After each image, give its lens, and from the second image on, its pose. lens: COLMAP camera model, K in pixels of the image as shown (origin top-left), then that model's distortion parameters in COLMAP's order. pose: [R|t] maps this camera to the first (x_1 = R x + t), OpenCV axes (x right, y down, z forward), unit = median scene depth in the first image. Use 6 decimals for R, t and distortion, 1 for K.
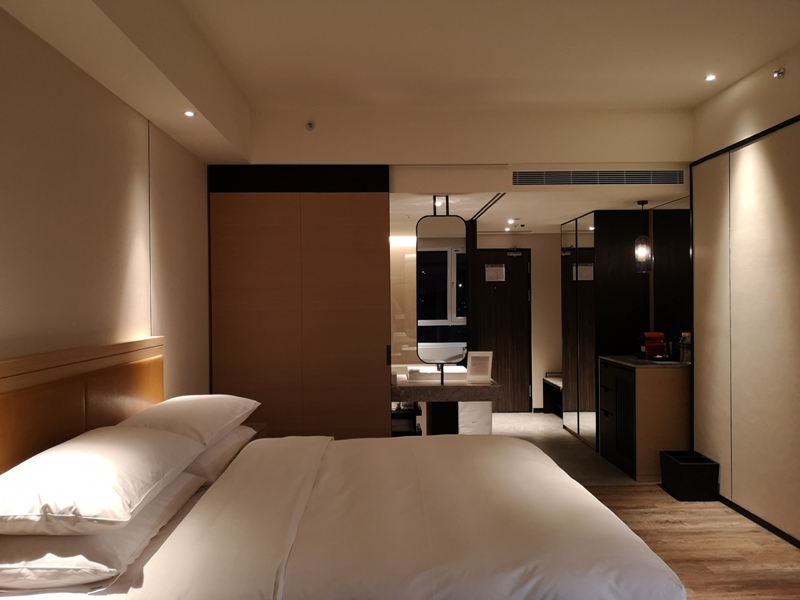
lens RADIAL K [[631.1, 0, 400.2], [0, 631.1, 298.8], [0, 0, 1]] dist [0.039056, -0.059673]
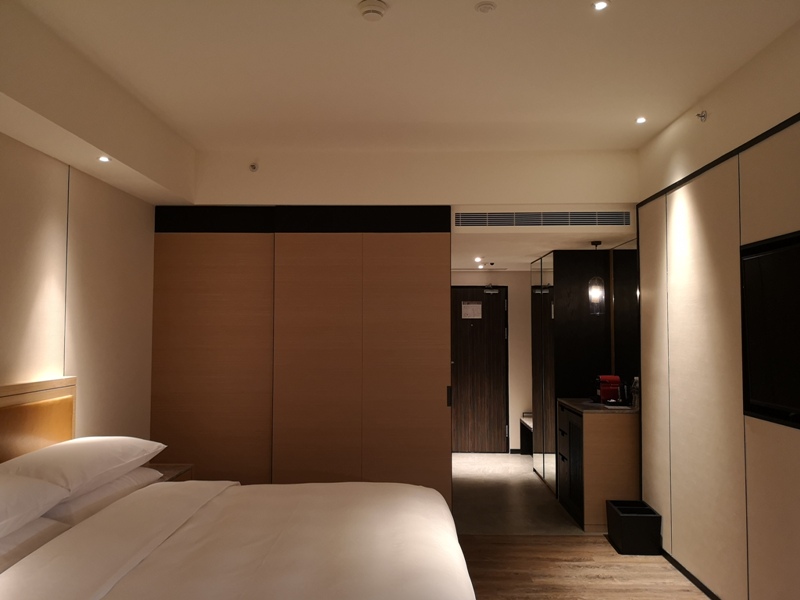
lens RADIAL K [[631.1, 0, 399.6], [0, 631.1, 299.9], [0, 0, 1]] dist [0.039056, -0.059673]
pose [[0.998754, 0.008658, -0.049147, 0.145900], [-0.010964, 0.998843, -0.046834, -0.016169], [0.048684, 0.047315, 0.997693, 0.008266]]
